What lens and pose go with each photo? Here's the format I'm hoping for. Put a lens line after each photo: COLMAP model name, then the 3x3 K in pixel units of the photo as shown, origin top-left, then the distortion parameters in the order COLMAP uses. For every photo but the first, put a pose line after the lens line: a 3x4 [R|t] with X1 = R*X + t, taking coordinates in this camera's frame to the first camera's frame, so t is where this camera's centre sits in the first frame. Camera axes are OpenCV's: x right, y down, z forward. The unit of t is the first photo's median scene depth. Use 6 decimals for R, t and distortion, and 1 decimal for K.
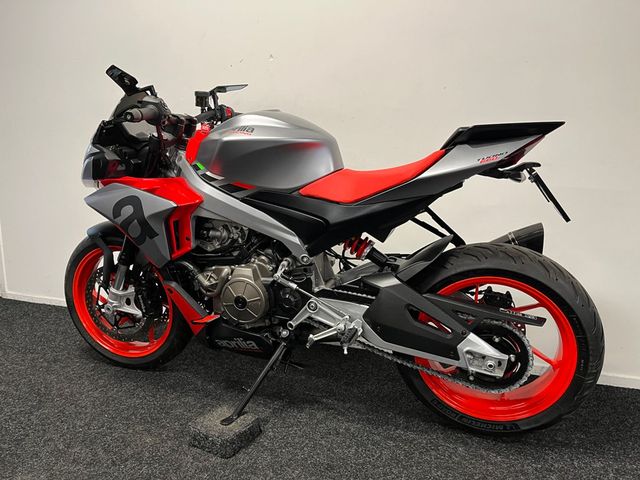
lens RADIAL K [[482.5, 0, 318.2], [0, 482.5, 240.9], [0, 0, 1]] dist [0.065534, -0.086330]
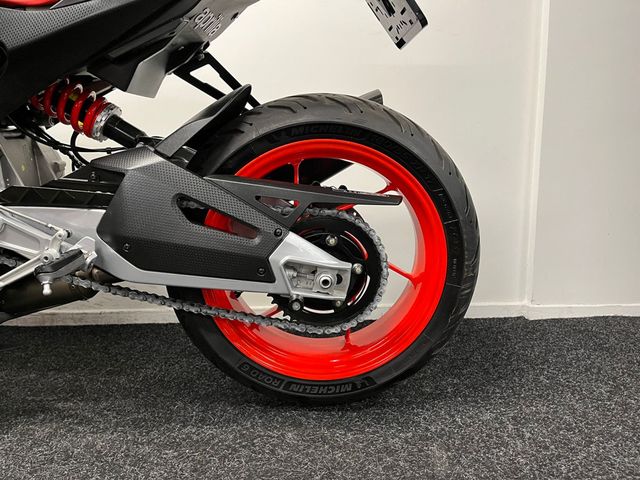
lens RADIAL K [[482.5, 0, 323.4], [0, 482.5, 242.2], [0, 0, 1]] dist [0.065534, -0.086330]
pose [[0.937182, -0.078380, 0.339921, 0.138889], [0.081550, 0.996657, 0.004975, 0.181518], [-0.339175, 0.023058, 0.940441, 0.398710]]
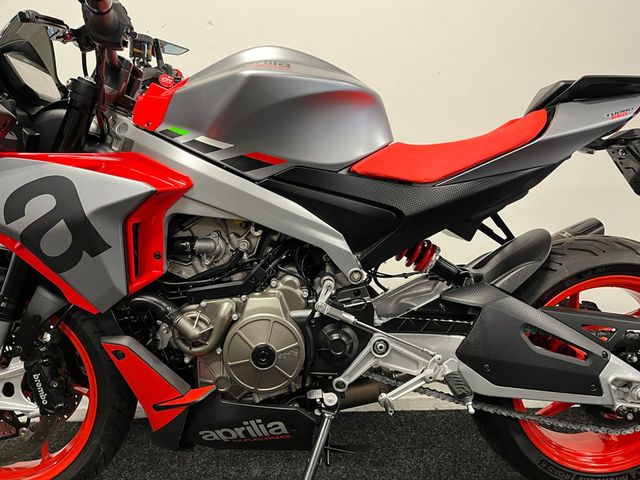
lens RADIAL K [[482.5, 0, 324.3], [0, 482.5, 241.9], [0, 0, 1]] dist [0.065534, -0.086330]
pose [[0.928135, -0.039500, 0.370143, -0.308770], [0.085252, 0.990481, -0.108069, 0.059934], [-0.362351, 0.131858, 0.922668, 0.415895]]
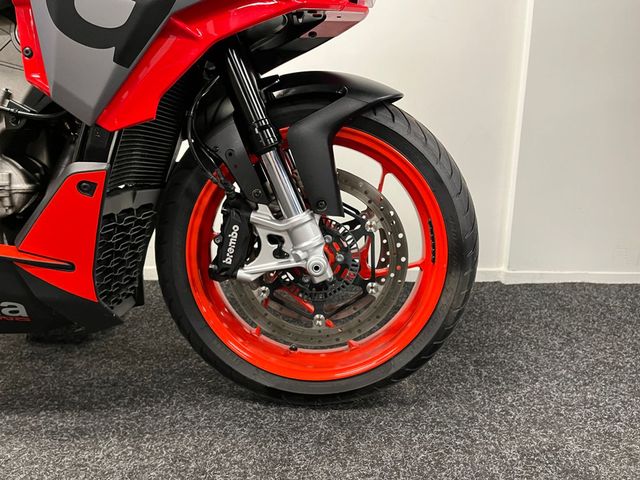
lens RADIAL K [[482.5, 0, 323.1], [0, 482.5, 240.4], [0, 0, 1]] dist [0.065534, -0.086330]
pose [[0.941073, -0.077880, 0.329114, 0.114414], [0.059768, 0.996106, 0.064813, 0.183192], [-0.332880, -0.041324, 0.942063, 0.299514]]
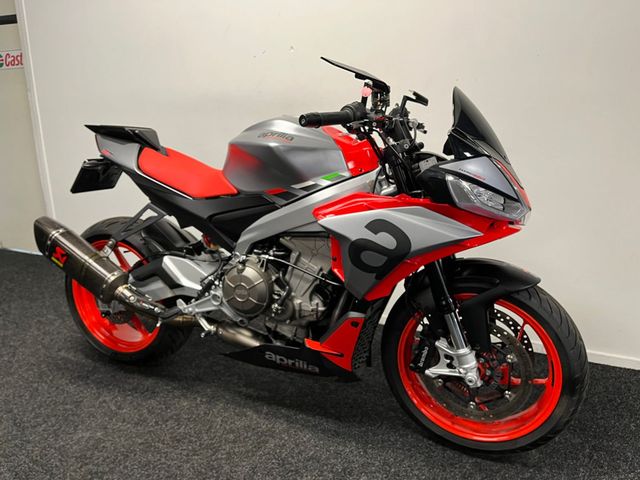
lens RADIAL K [[482.5, 0, 319.2], [0, 482.5, 238.7], [0, 0, 1]] dist [0.065534, -0.086330]
pose [[0.996934, 0.005956, -0.078020, 0.063976], [0.001521, 0.995435, 0.095432, -0.098827], [0.078232, -0.095258, 0.992374, -0.101827]]
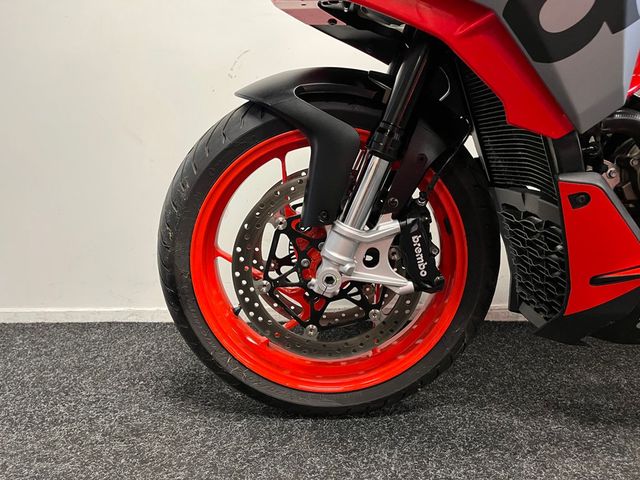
lens RADIAL K [[482.5, 0, 319.7], [0, 482.5, 241.9], [0, 0, 1]] dist [0.065534, -0.086330]
pose [[0.954200, -0.077908, 0.288847, -0.660157], [0.079707, 0.996803, 0.005548, 0.126342], [-0.288356, 0.017730, 0.957359, 0.739941]]
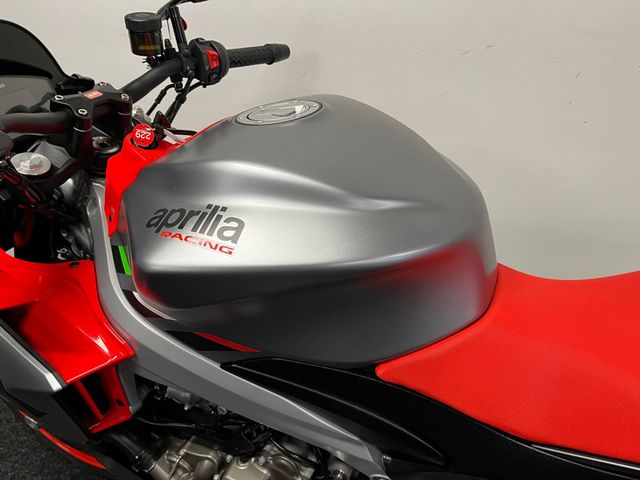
lens RADIAL K [[482.5, 0, 320.5], [0, 482.5, 237.2], [0, 0, 1]] dist [0.065534, -0.086330]
pose [[0.993890, 0.037317, -0.103878, -0.044486], [-0.002811, 0.949368, 0.314153, -0.303394], [0.110342, -0.311942, 0.943672, 0.663766]]
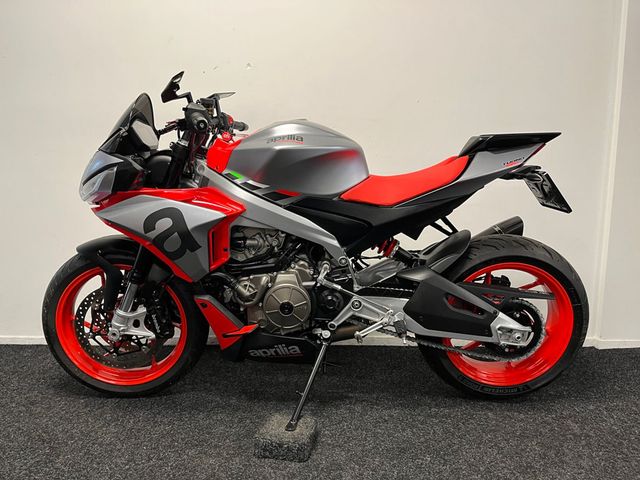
lens RADIAL K [[482.5, 0, 320.5], [0, 482.5, 241.1], [0, 0, 1]] dist [0.065534, -0.086330]
pose [[0.948361, -0.062719, 0.310929, -0.403426], [0.067425, 0.997715, -0.004398, -0.004268], [-0.309943, 0.025136, 0.950423, 0.014994]]
